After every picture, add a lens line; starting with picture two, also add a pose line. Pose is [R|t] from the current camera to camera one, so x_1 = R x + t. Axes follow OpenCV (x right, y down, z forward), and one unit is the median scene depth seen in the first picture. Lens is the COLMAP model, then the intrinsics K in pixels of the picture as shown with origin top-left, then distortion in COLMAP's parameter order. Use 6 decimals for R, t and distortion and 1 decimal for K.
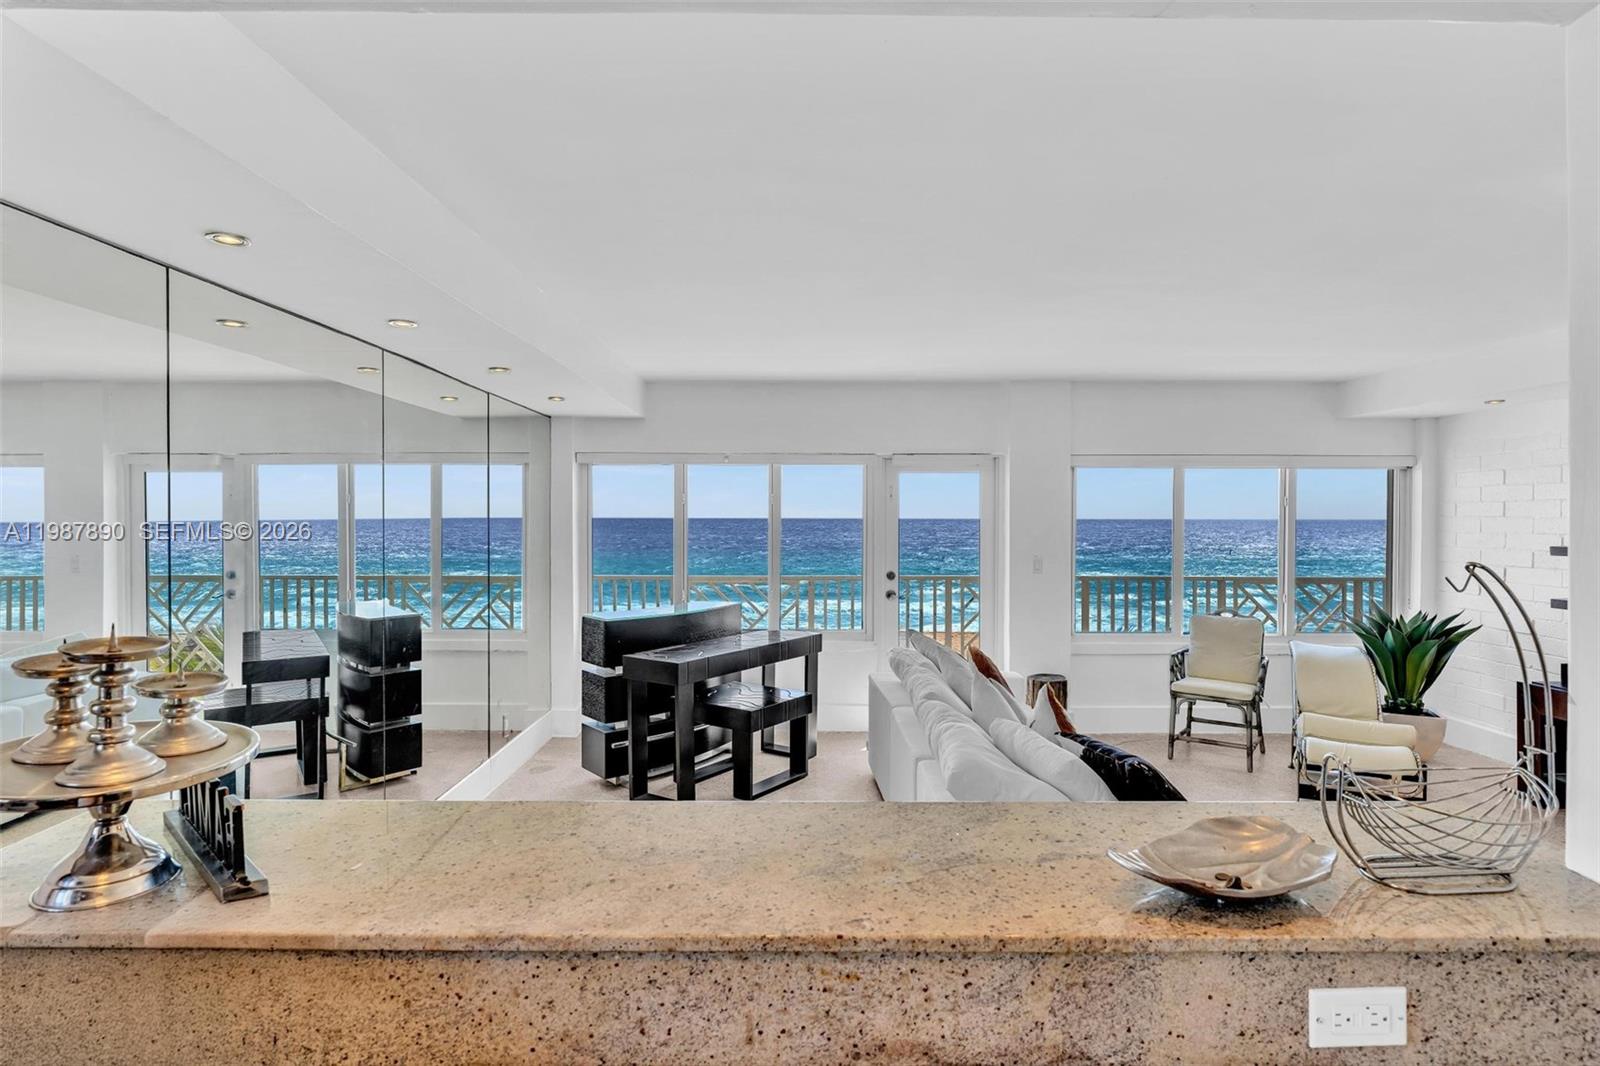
lens RADIAL K [[890.0, 0, 799.2], [0, 890.0, 499.5], [0, 0, 1]] dist [-0.004418, -0.000016]
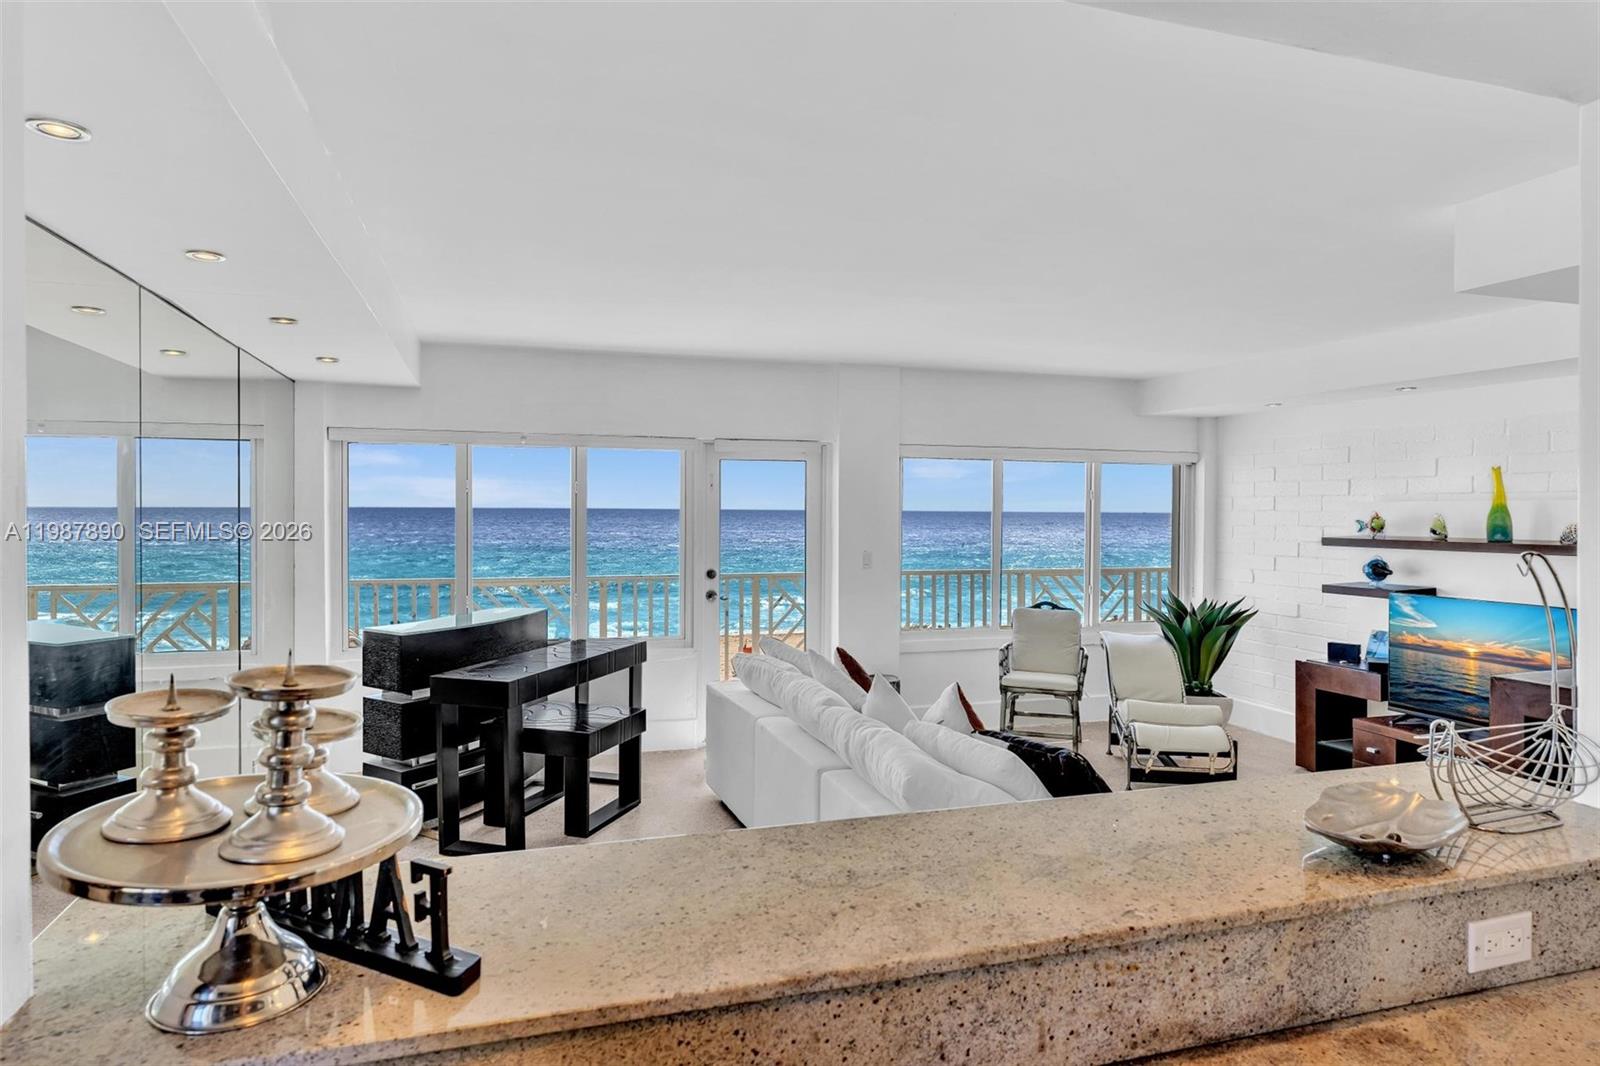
lens RADIAL K [[1006.9, 0, 800.1], [0, 1006.9, 493.3], [0, 0, 1]] dist [-0.000563, -0.001695]
pose [[0.949367, 0.007920, 0.314070, -0.609549], [-0.009482, 0.999949, 0.003447, -0.002051], [-0.314027, -0.006250, 0.949394, 0.033258]]
